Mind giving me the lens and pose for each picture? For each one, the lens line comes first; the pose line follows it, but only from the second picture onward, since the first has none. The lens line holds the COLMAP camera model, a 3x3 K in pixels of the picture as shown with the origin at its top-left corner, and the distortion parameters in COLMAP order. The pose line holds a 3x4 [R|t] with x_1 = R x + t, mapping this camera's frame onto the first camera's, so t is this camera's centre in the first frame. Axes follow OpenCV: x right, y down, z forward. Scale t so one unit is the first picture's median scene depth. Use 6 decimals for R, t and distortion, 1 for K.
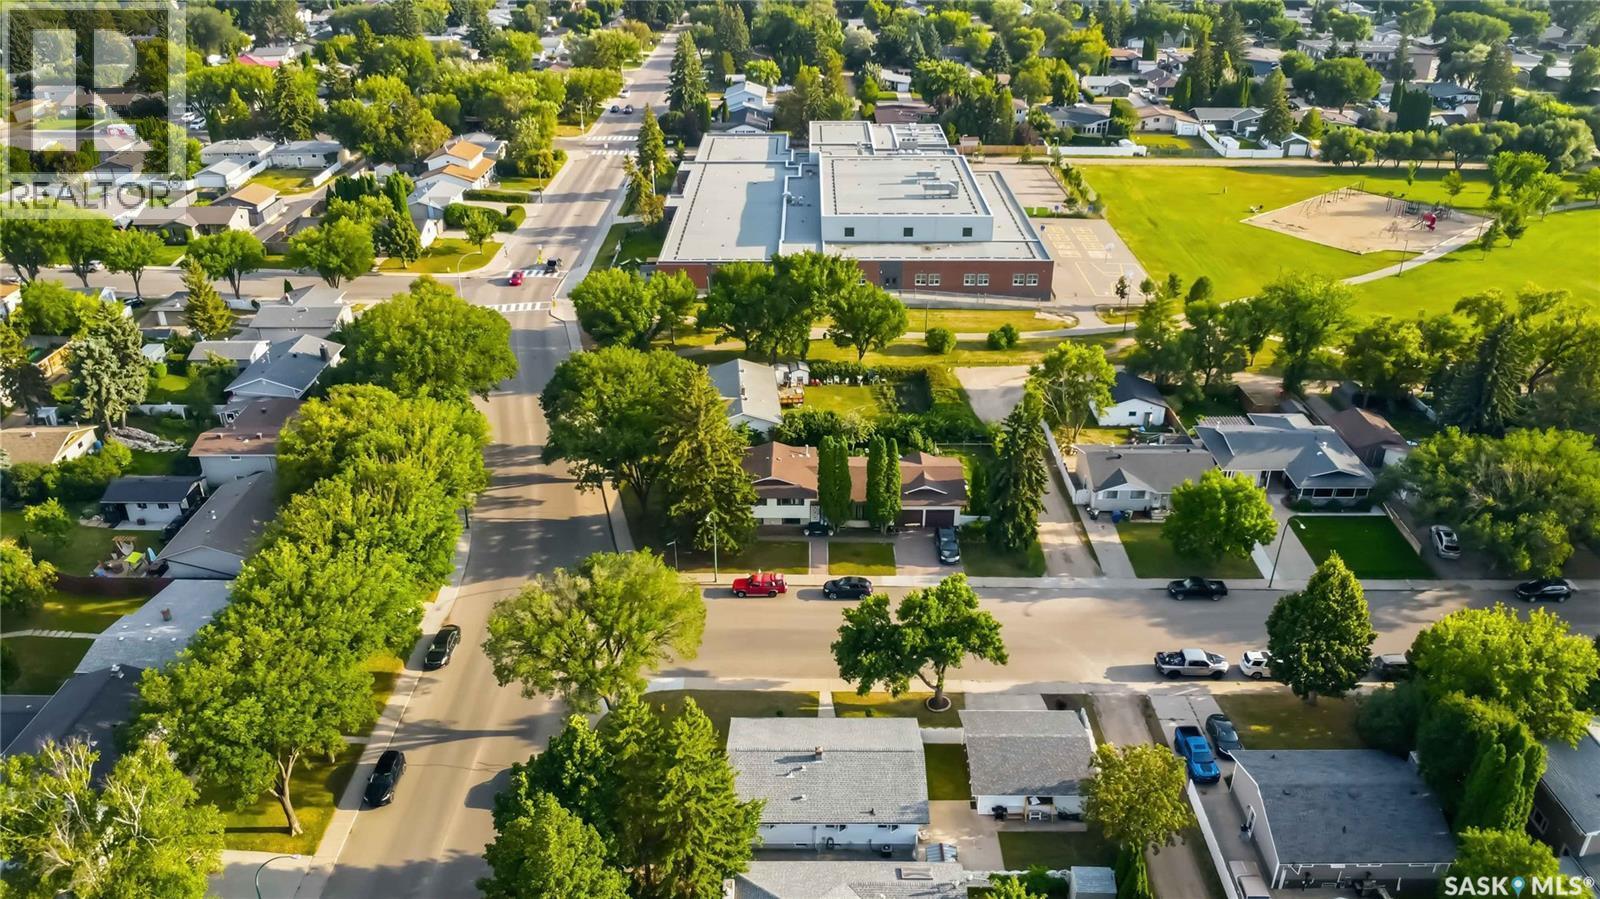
lens RADIAL K [[1172.0, 0, 800.0], [0, 1172.0, 449.5], [0, 0, 1]] dist [-0.026415, -0.006628]
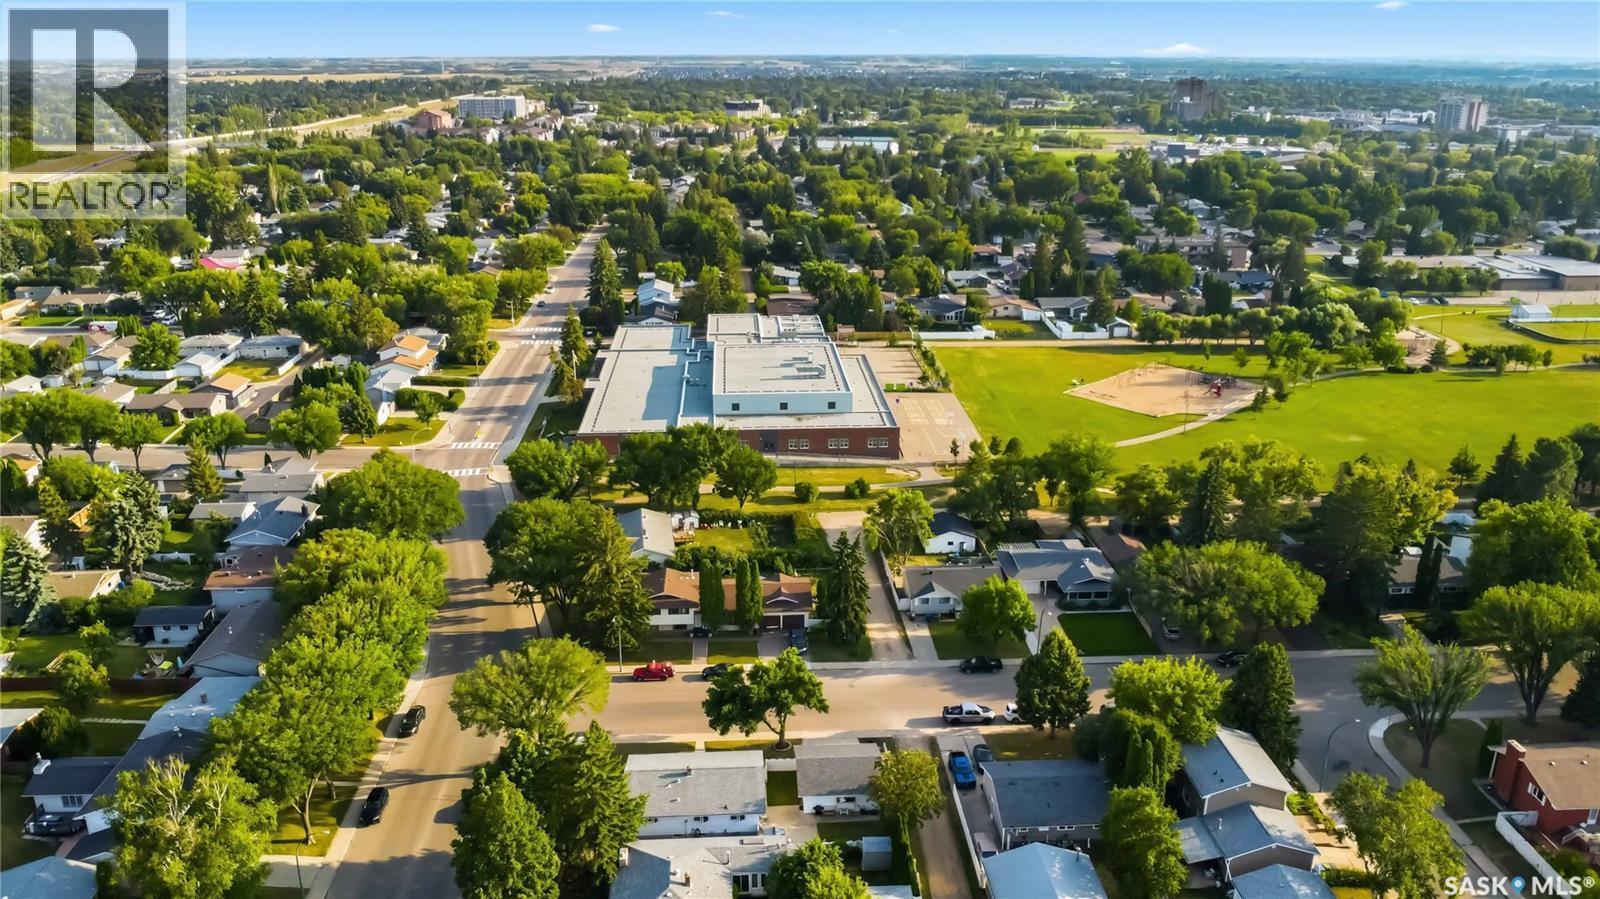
lens RADIAL K [[1172.0, 0, 800.0], [0, 1172.0, 449.5], [0, 0, 1]] dist [-0.026415, -0.006628]
pose [[0.997722, -0.018380, 0.064907, 0.037224], [0.027614, 0.989138, -0.144376, 0.047342], [-0.061549, 0.145840, 0.987392, -0.266574]]
